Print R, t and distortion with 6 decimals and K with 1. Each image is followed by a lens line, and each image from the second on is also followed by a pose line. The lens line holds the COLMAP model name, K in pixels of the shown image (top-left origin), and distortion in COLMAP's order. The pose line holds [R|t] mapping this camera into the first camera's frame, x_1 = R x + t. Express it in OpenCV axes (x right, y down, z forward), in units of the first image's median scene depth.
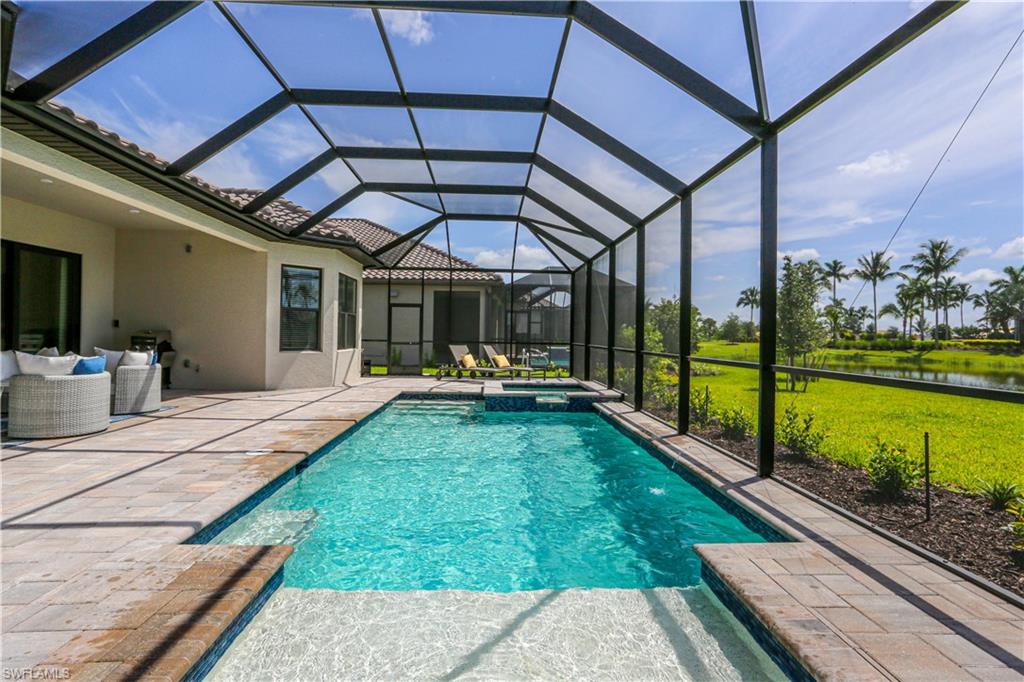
lens RADIAL K [[497.1, 0, 514.3], [0, 497.1, 337.4], [0, 0, 1]] dist [-0.050195, 0.013631]
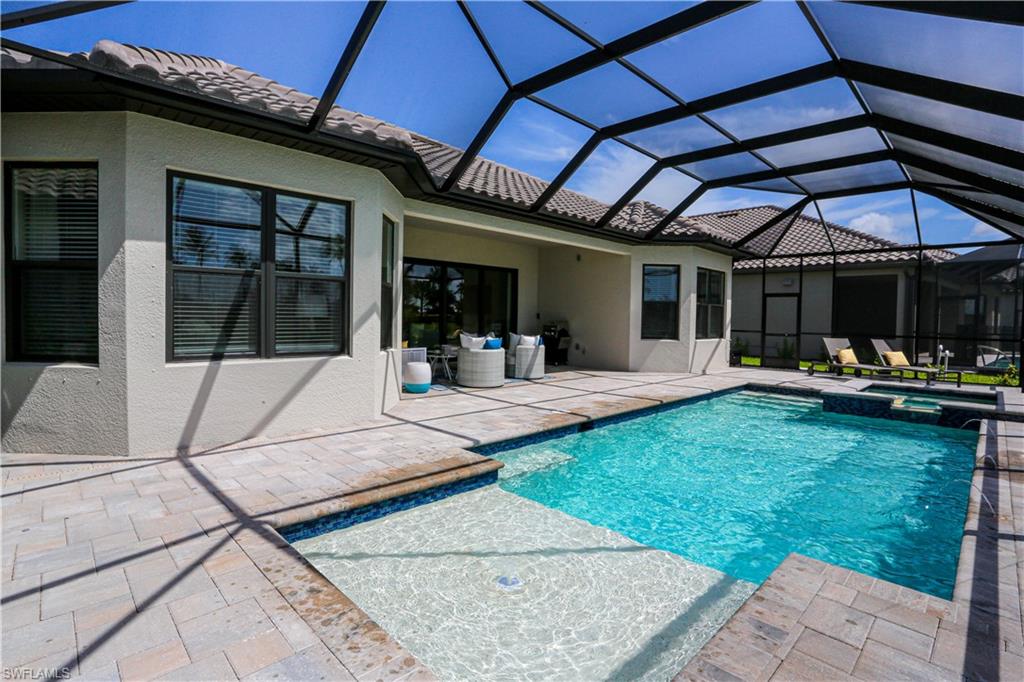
lens RADIAL K [[497.1, 0, 522.5], [0, 497.1, 335.3], [0, 0, 1]] dist [-0.050195, 0.013631]
pose [[0.671220, 0.022562, -0.740915, 0.213455], [-0.010871, 0.999729, 0.020594, -0.001589], [0.741179, -0.005769, 0.671283, -0.001492]]
